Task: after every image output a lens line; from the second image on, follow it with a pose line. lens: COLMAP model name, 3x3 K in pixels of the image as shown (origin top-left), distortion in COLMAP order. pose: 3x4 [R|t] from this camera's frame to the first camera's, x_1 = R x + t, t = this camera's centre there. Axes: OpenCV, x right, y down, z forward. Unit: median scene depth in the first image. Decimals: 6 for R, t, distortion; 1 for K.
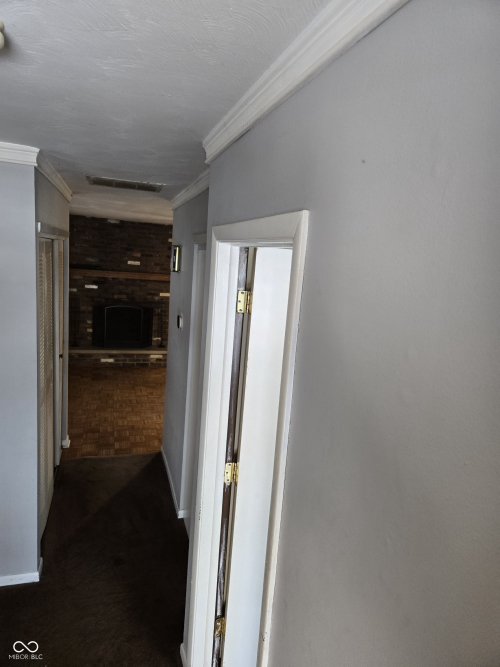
lens RADIAL K [[444.7, 0, 251.5], [0, 444.7, 333.9], [0, 0, 1]] dist [0.053104, -0.001664]
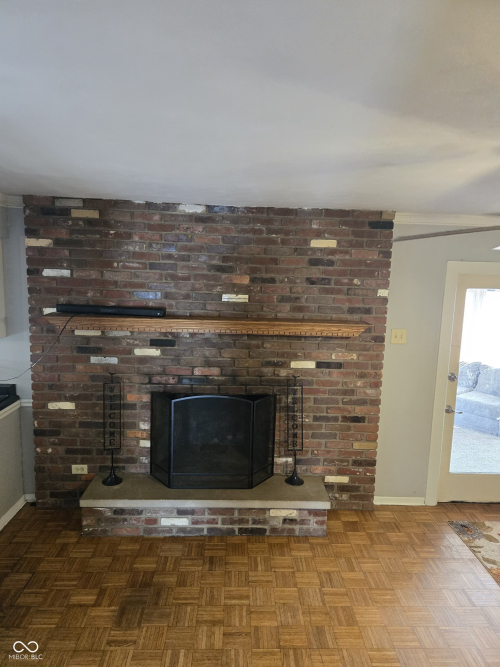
lens RADIAL K [[444.7, 0, 250.6], [0, 444.7, 334.4], [0, 0, 1]] dist [0.053104, -0.001664]
pose [[0.963956, -0.012926, -0.265746, -0.129120], [-0.003307, 0.998160, -0.060545, -0.095356], [0.266040, 0.059242, 0.962140, 0.574840]]
